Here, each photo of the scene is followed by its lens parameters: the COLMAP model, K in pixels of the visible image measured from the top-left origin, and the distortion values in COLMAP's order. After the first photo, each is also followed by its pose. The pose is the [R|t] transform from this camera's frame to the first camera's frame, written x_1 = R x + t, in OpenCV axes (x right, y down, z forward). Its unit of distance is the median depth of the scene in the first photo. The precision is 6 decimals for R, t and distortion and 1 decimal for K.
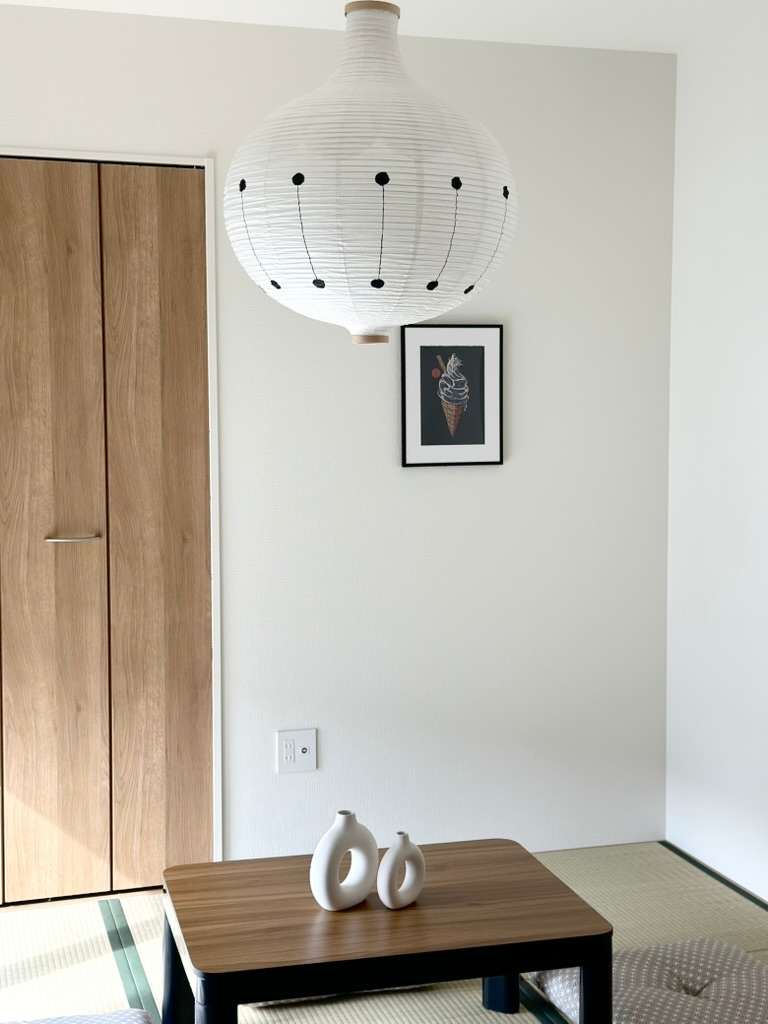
lens RADIAL K [[1428.3, 0, 387.0], [0, 1428.3, 517.4], [0, 0, 1]] dist [0.190343, -0.393992]
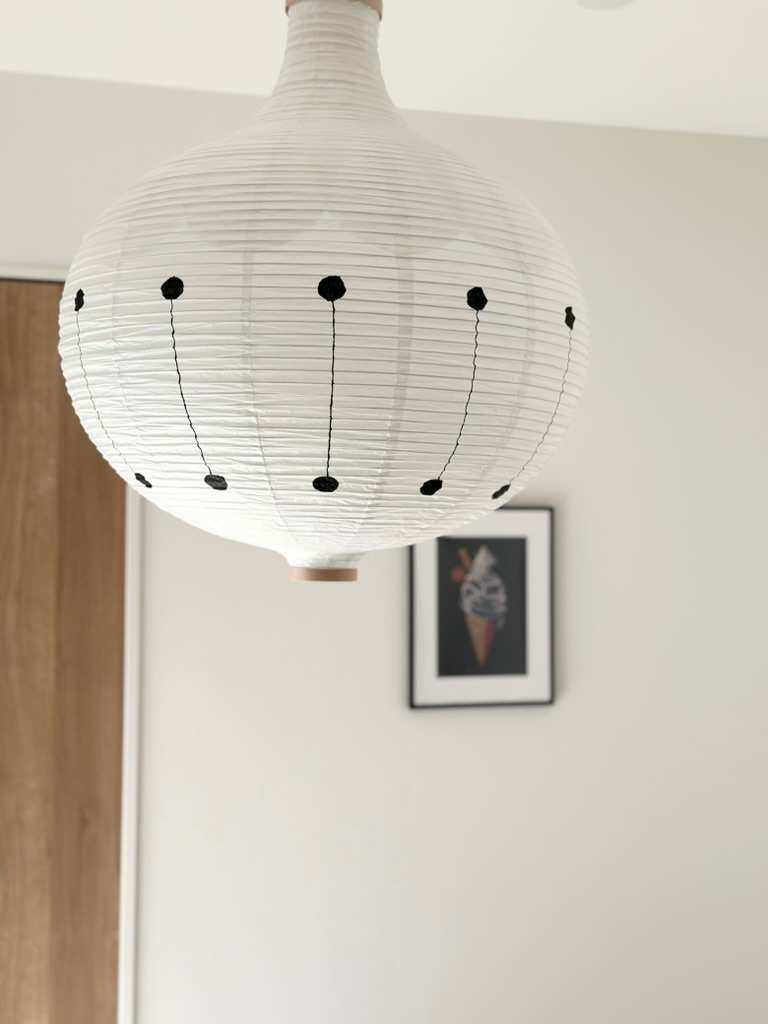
lens RADIAL K [[1428.3, 0, 387.0], [0, 1428.3, 517.4], [0, 0, 1]] dist [0.190343, -0.393992]
pose [[0.999508, 0.011002, -0.029362, 0.028122], [-0.013662, 0.995666, -0.091993, -0.092458], [0.028223, 0.092349, 0.995327, 0.431840]]
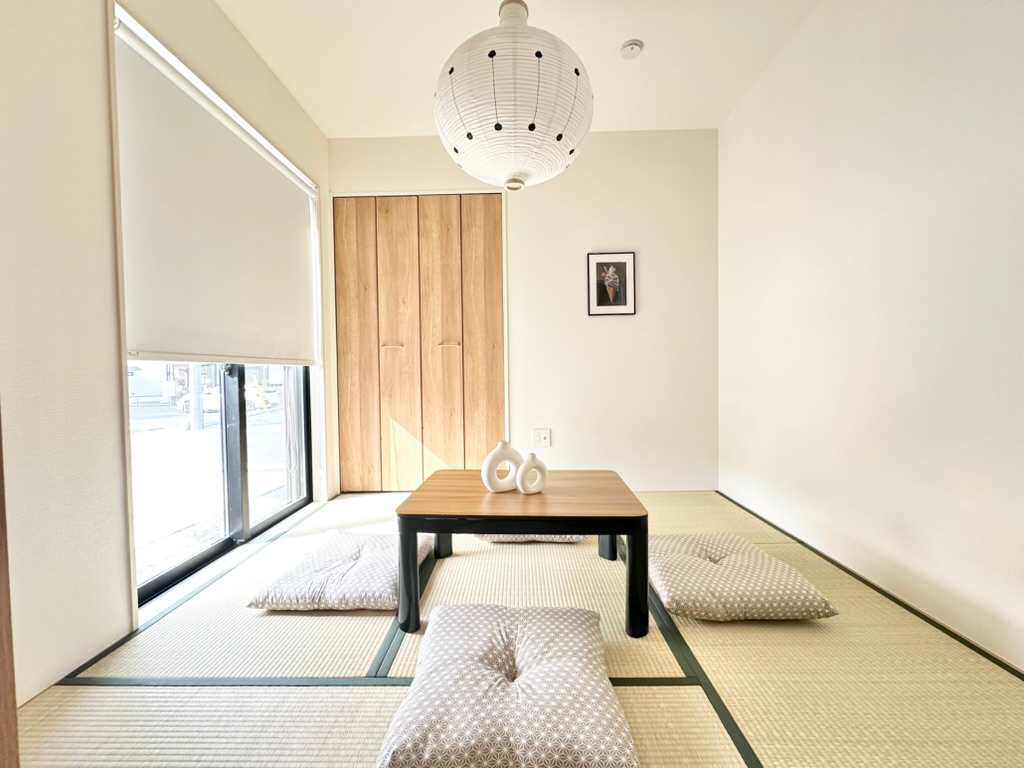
lens RADIAL K [[417.8, 0, 511.8], [0, 417.8, 386.0], [0, 0, 1]] dist [-0.002012, -0.000336]
pose [[0.949275, -0.000144, -0.314448, 0.151451], [-0.014194, 0.998961, -0.043308, 0.155739], [0.314128, 0.045575, 0.948286, 0.482333]]
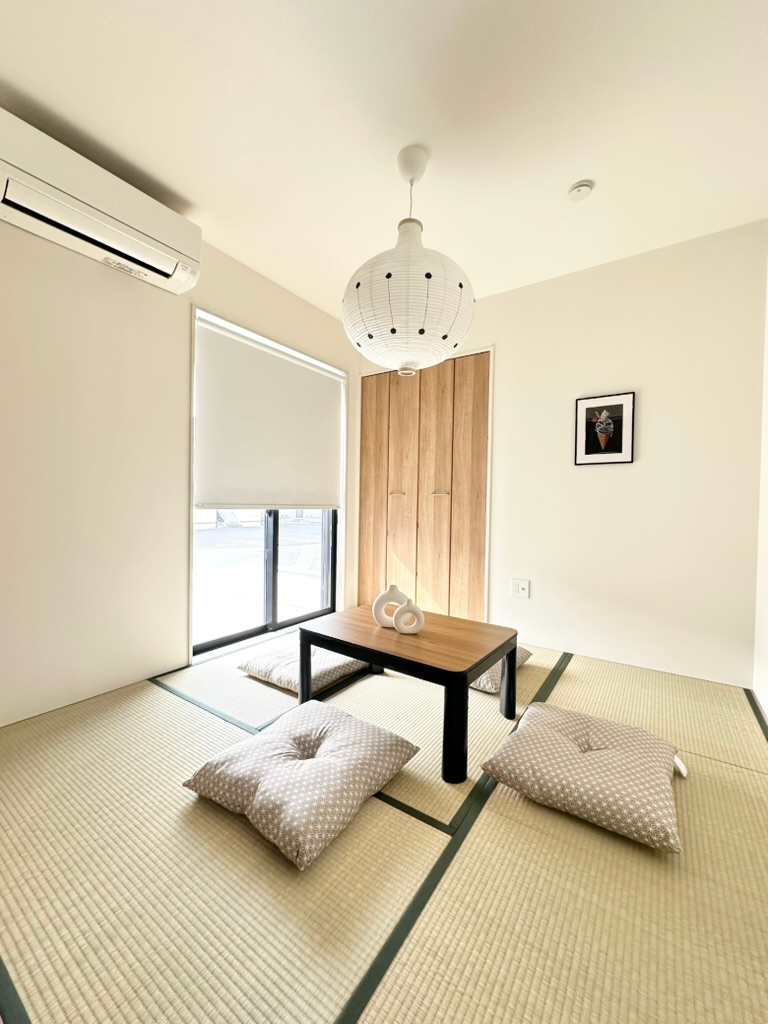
lens RADIAL K [[408.7, 0, 384.0], [0, 408.7, 512.0], [0, 0, 1]] dist [-0.001370, -0.000151]
pose [[0.621831, 0.028266, -0.782641, 0.455103], [-0.082780, 0.996122, -0.029795, 0.110543], [0.778764, 0.083315, 0.621759, 0.581138]]
